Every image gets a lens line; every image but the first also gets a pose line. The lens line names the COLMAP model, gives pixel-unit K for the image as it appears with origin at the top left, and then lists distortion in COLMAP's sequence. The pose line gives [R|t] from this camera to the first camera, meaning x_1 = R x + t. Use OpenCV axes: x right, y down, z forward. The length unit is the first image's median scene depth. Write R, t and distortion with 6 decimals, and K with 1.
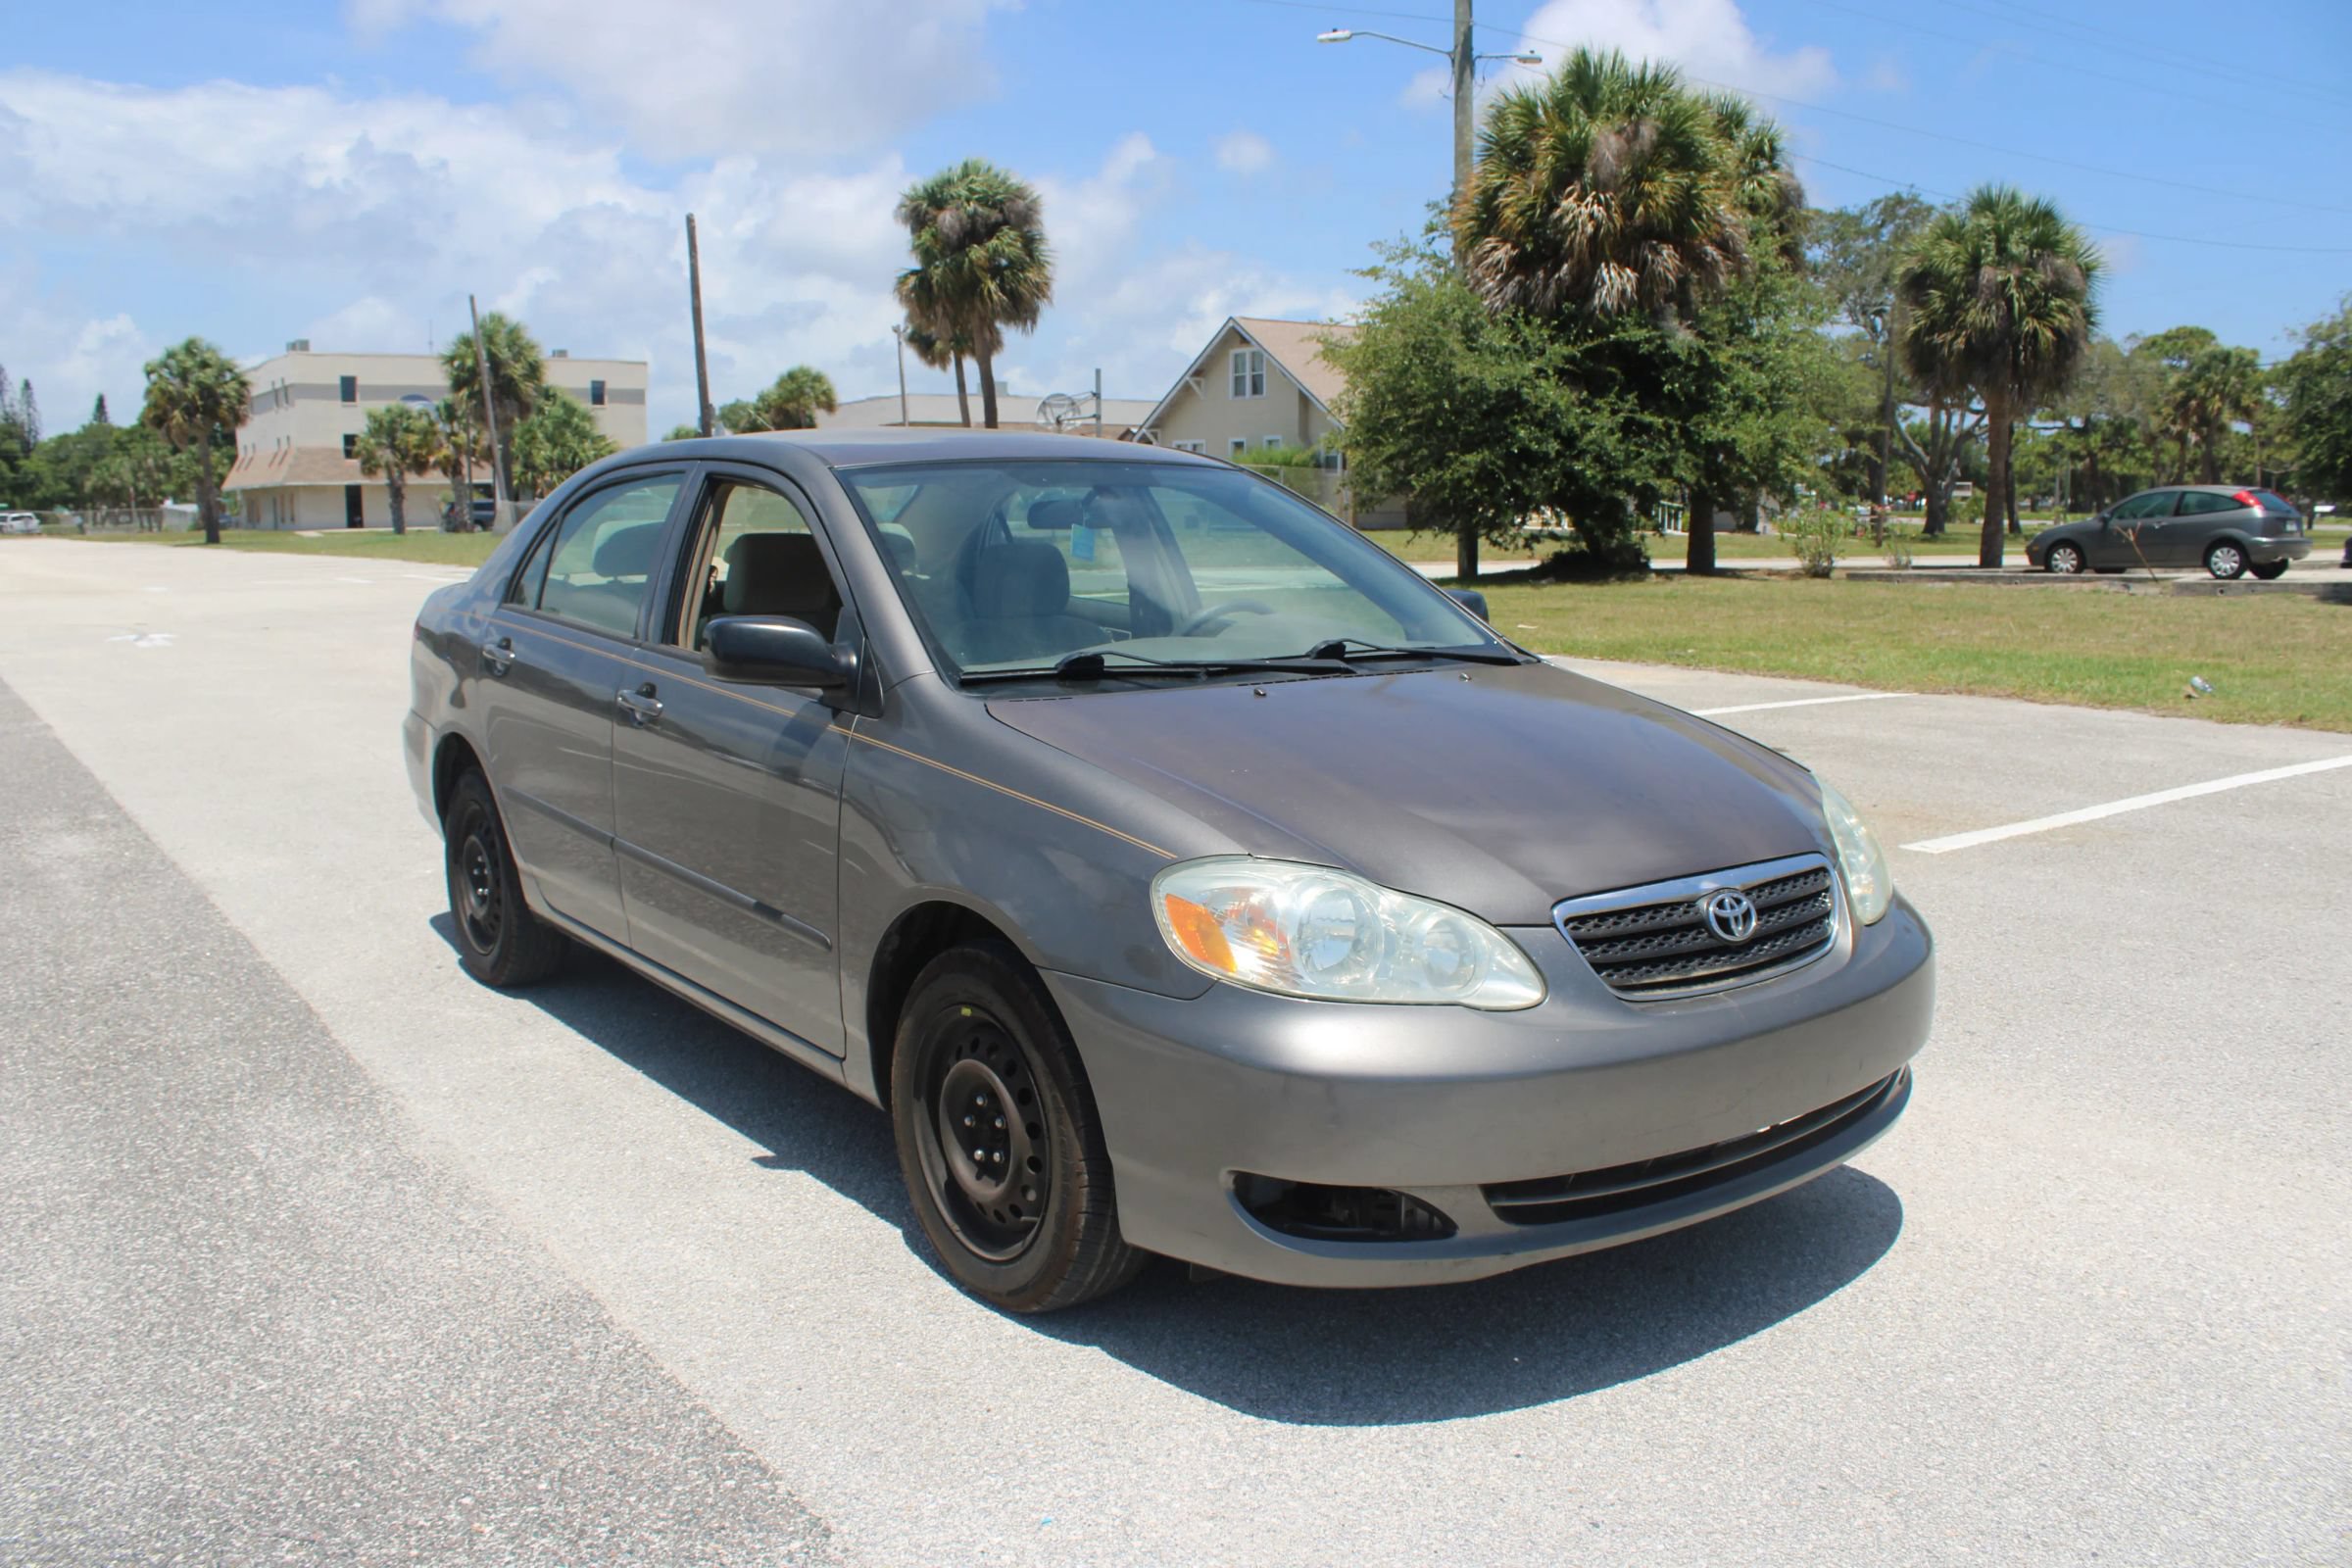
lens RADIAL K [[1942.1, 0, 1163.0], [0, 1942.1, 796.3], [0, 0, 1]] dist [-0.166820, 0.146188]
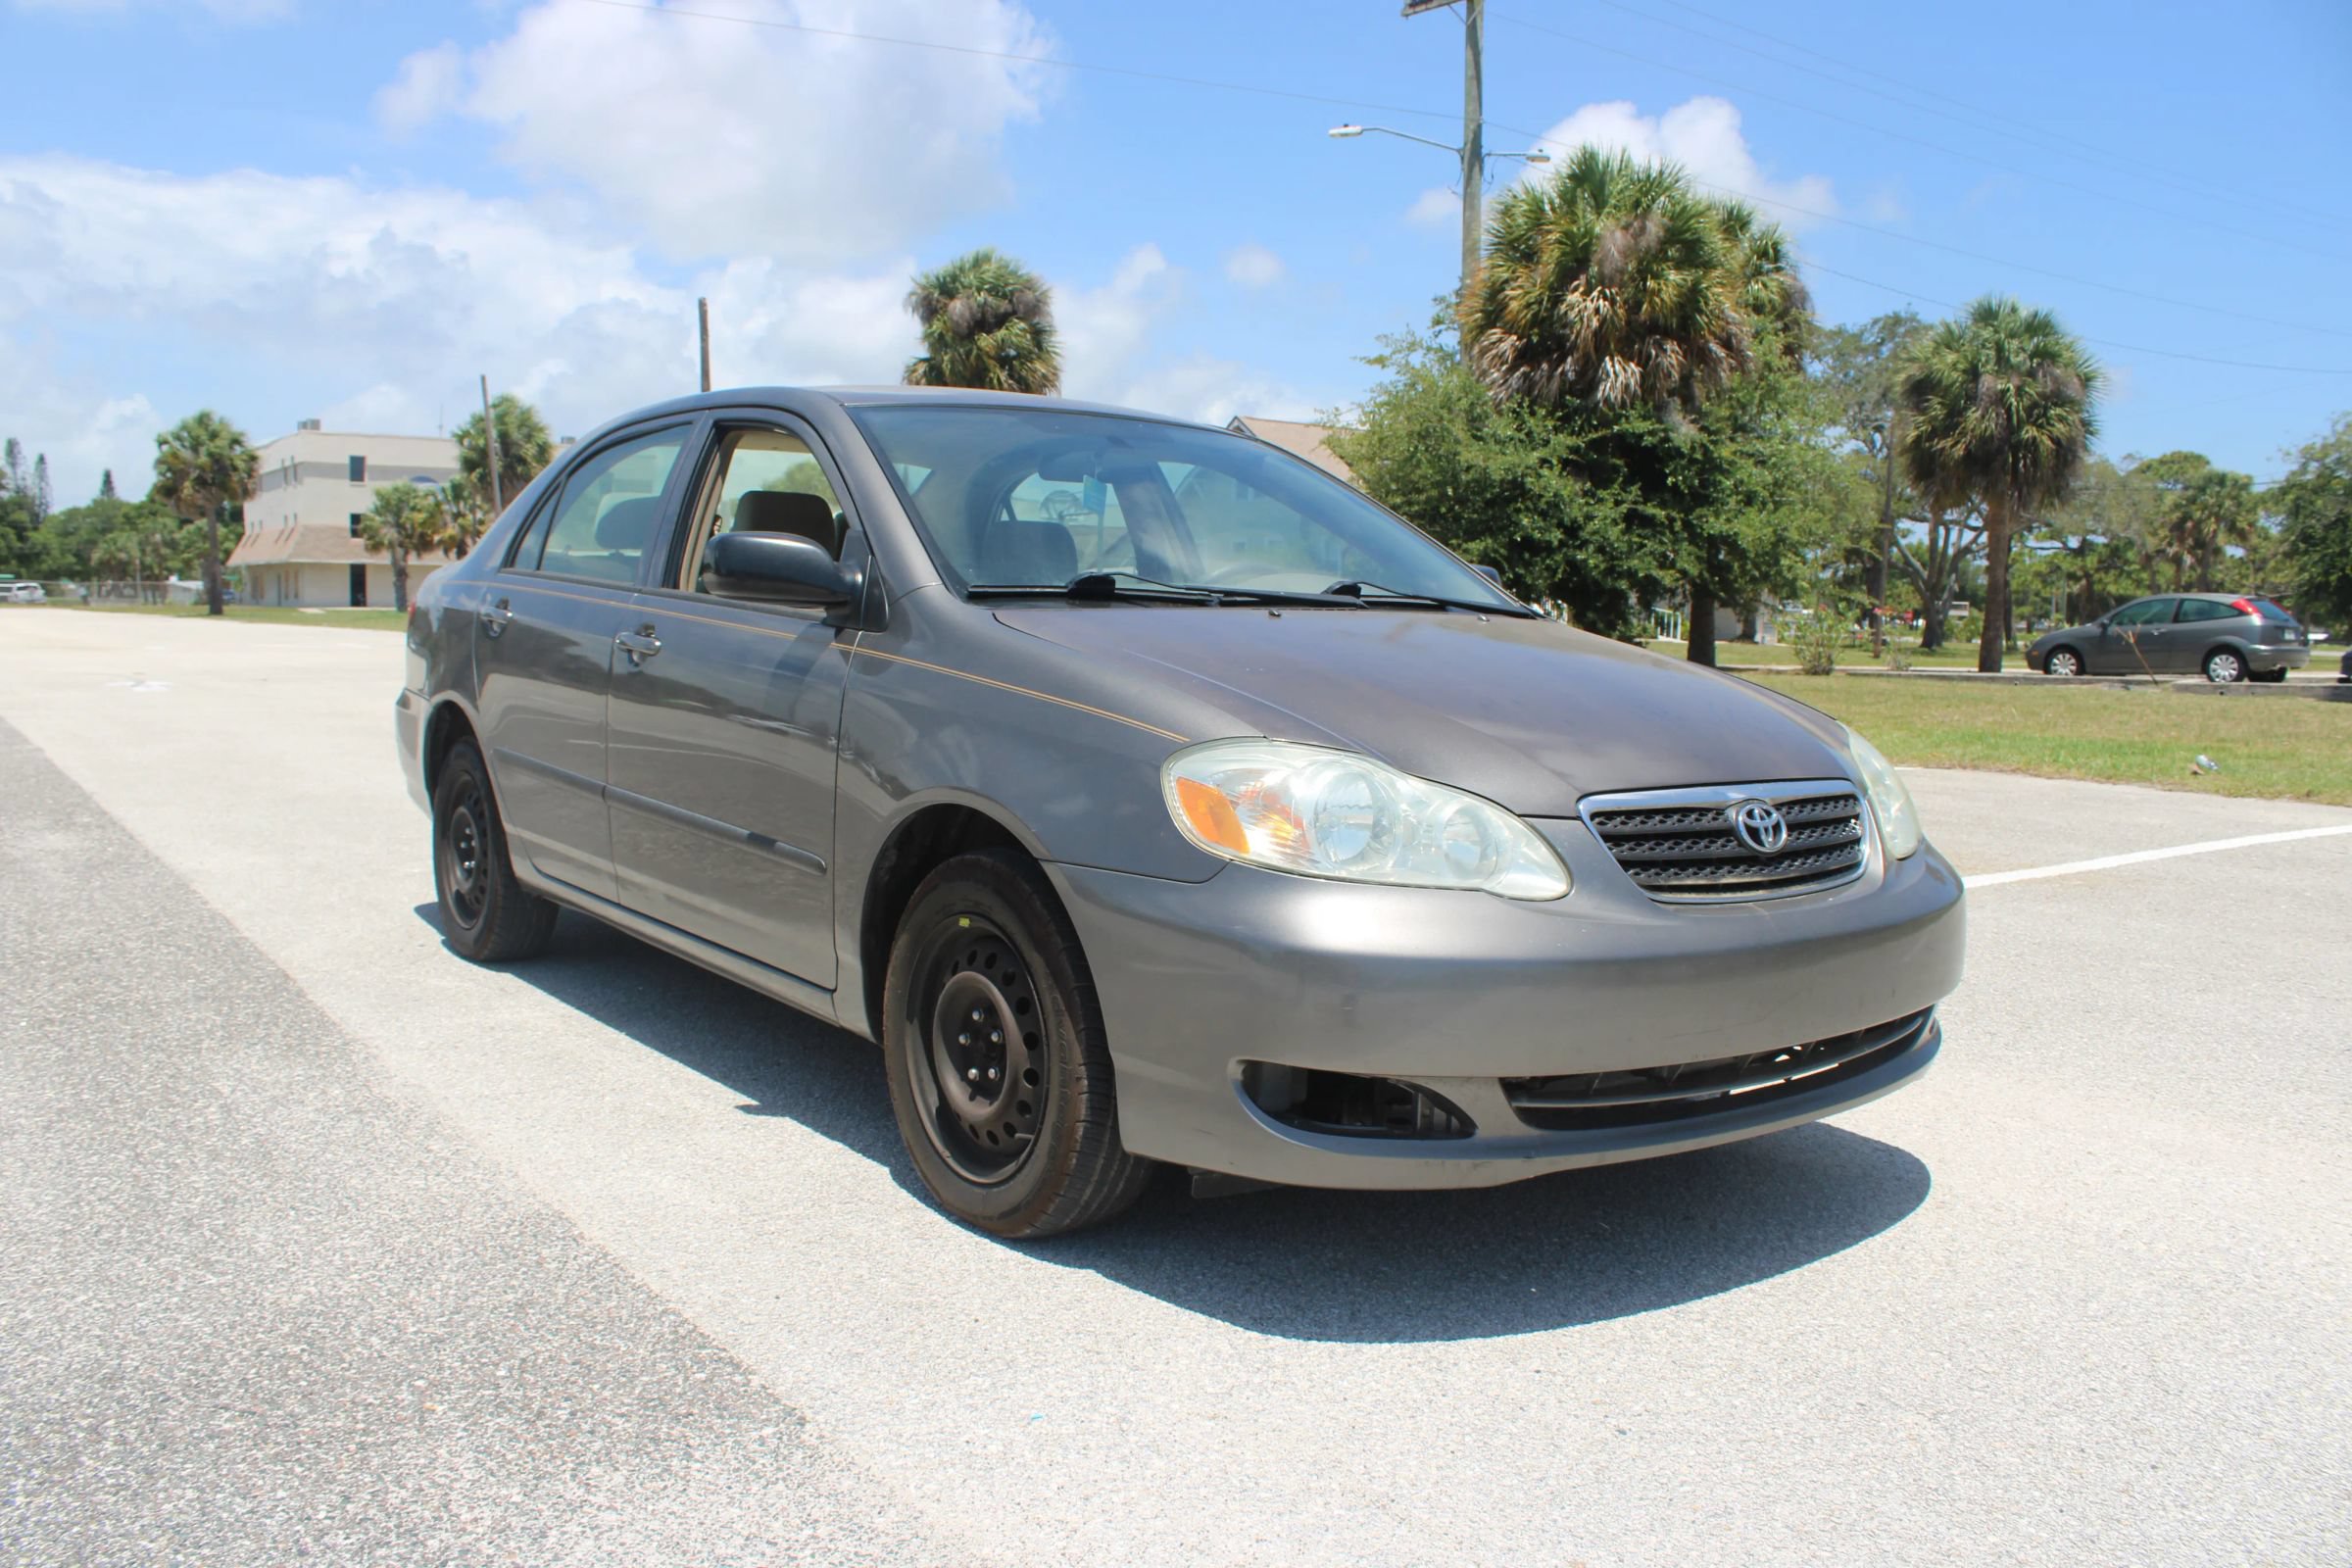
lens RADIAL K [[1944.0, 0, 1160.1], [0, 1944.0, 791.9], [0, 0, 1]] dist [-0.168455, 0.148241]
pose [[0.999699, 0.024518, 0.000787, -0.001837], [-0.024435, 0.998123, -0.056155, 0.026514], [-0.002162, 0.056119, 0.998422, 0.008961]]
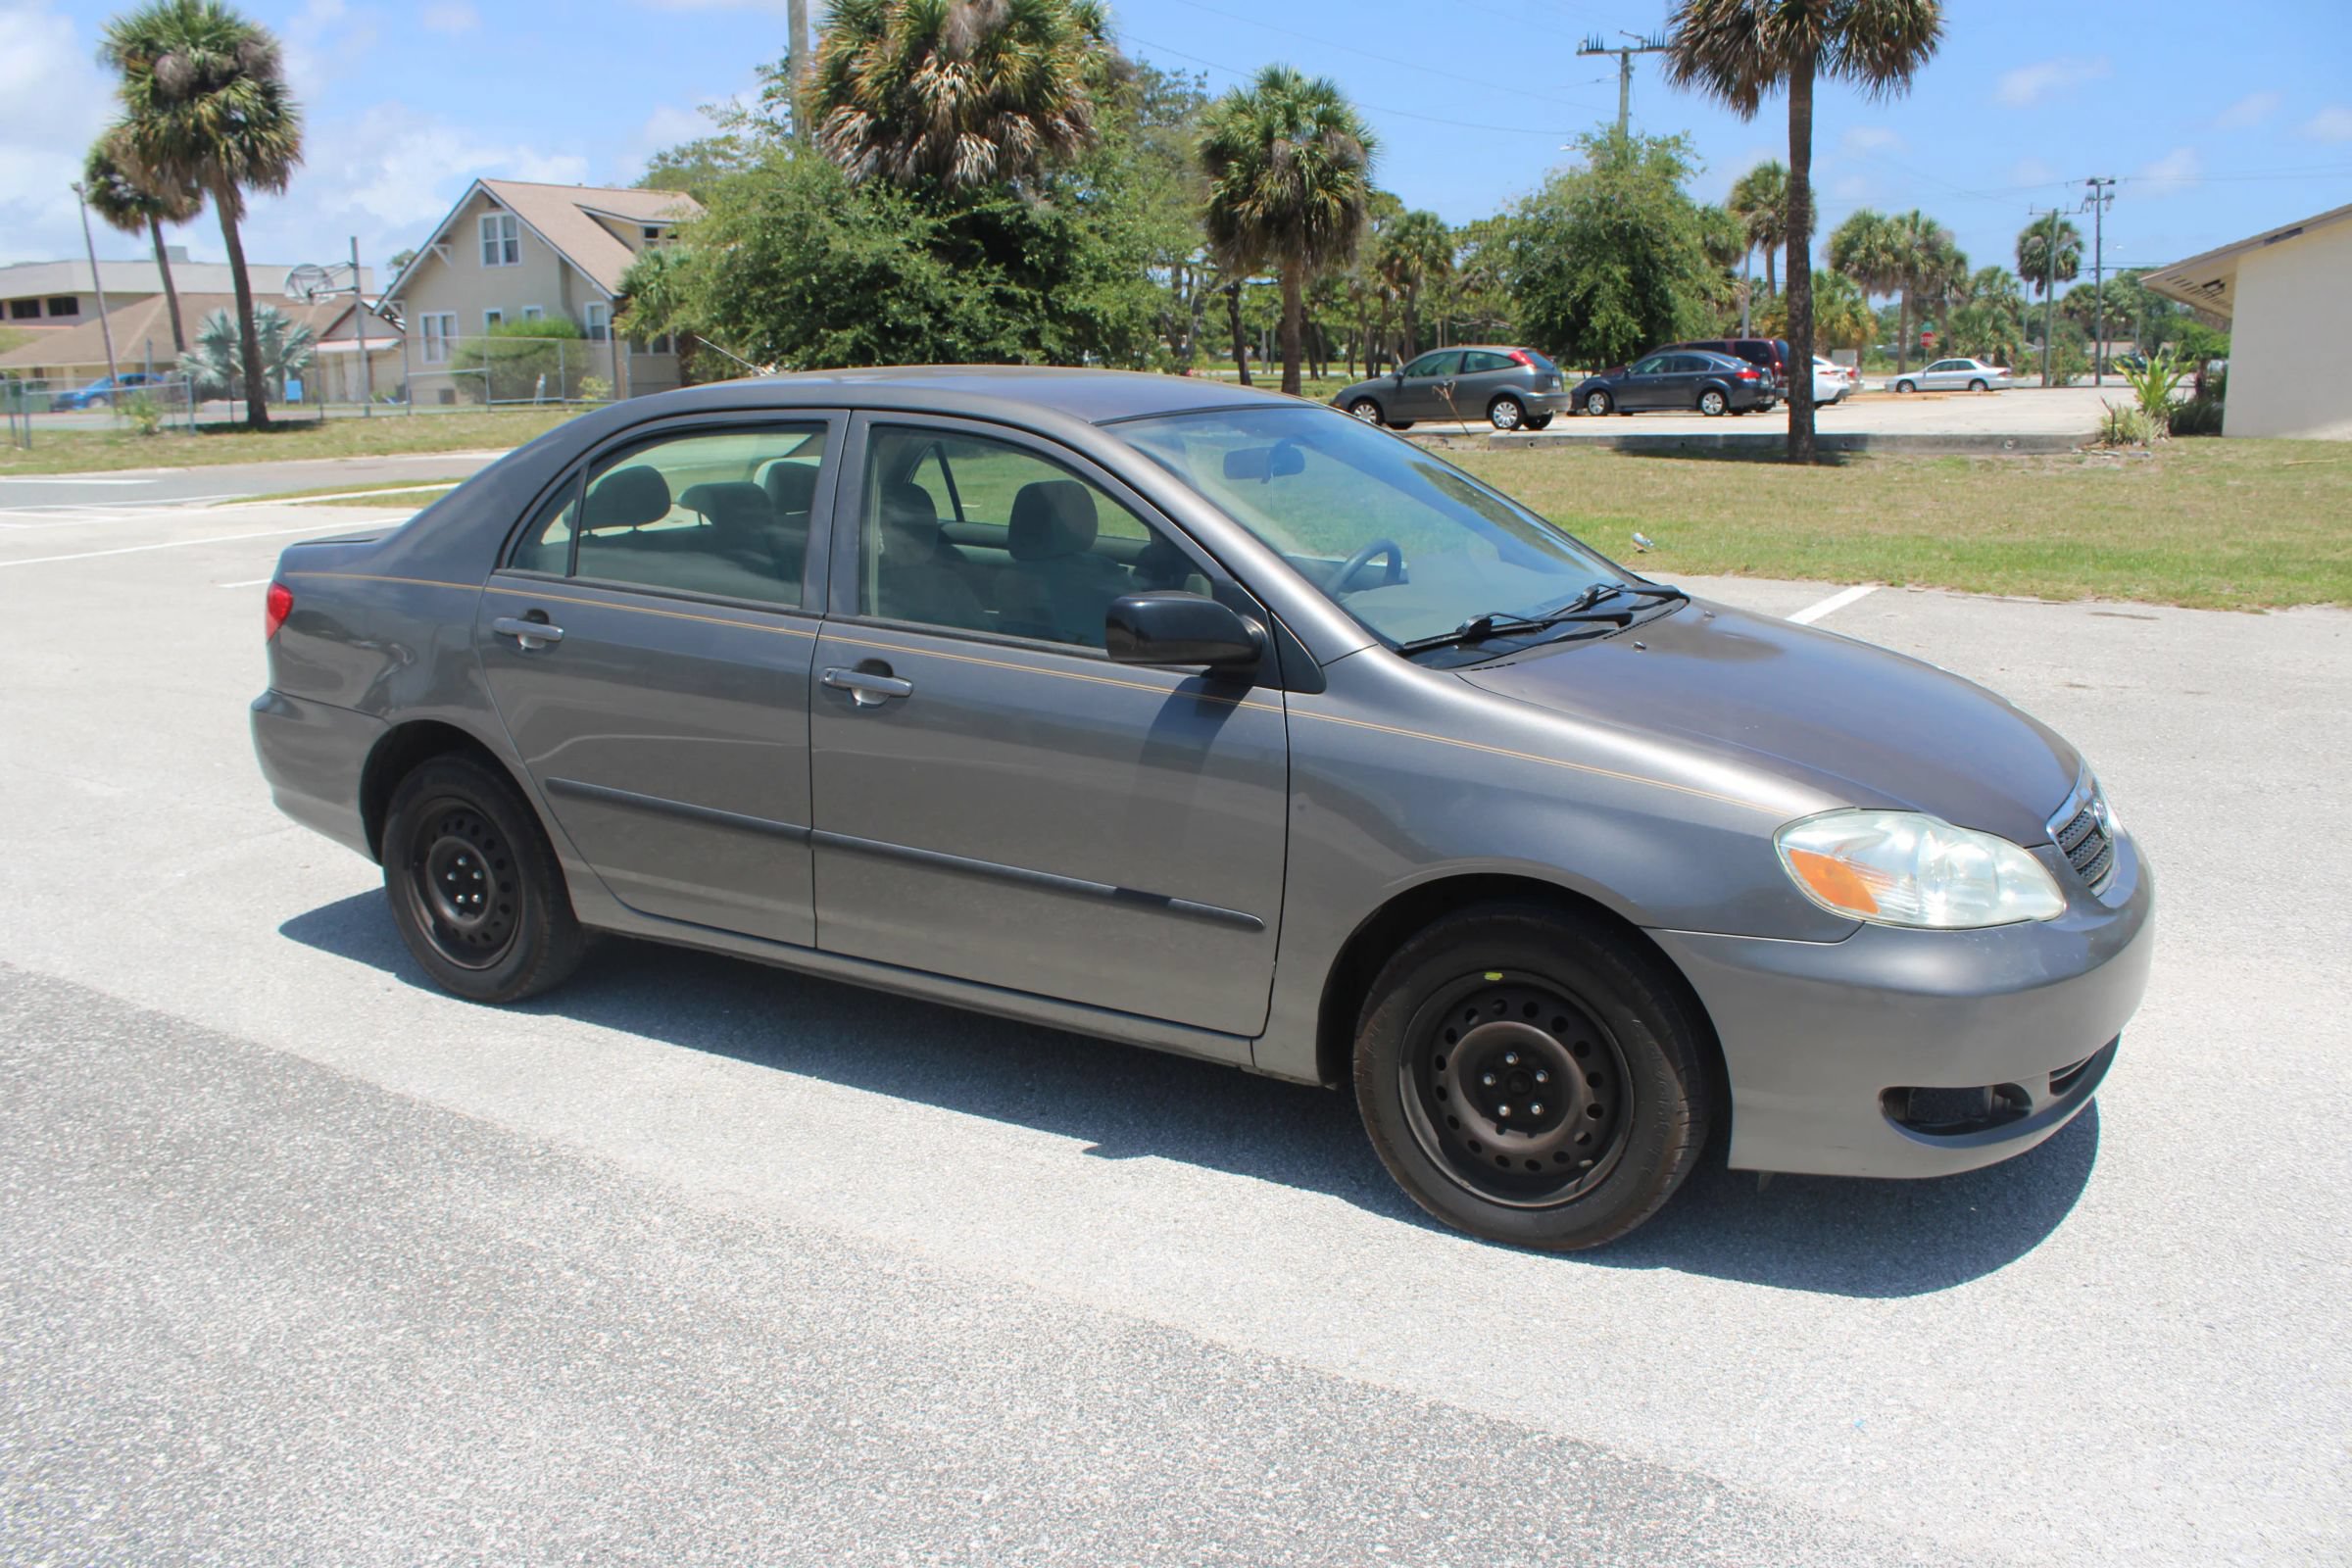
lens RADIAL K [[1945.0, 0, 1160.9], [0, 1945.0, 797.4], [0, 0, 1]] dist [-0.166853, 0.146604]
pose [[0.922168, -0.091101, 0.375907, -0.173550], [0.064179, 0.994434, 0.083558, -0.021774], [-0.381427, -0.052929, 0.922882, 0.033060]]
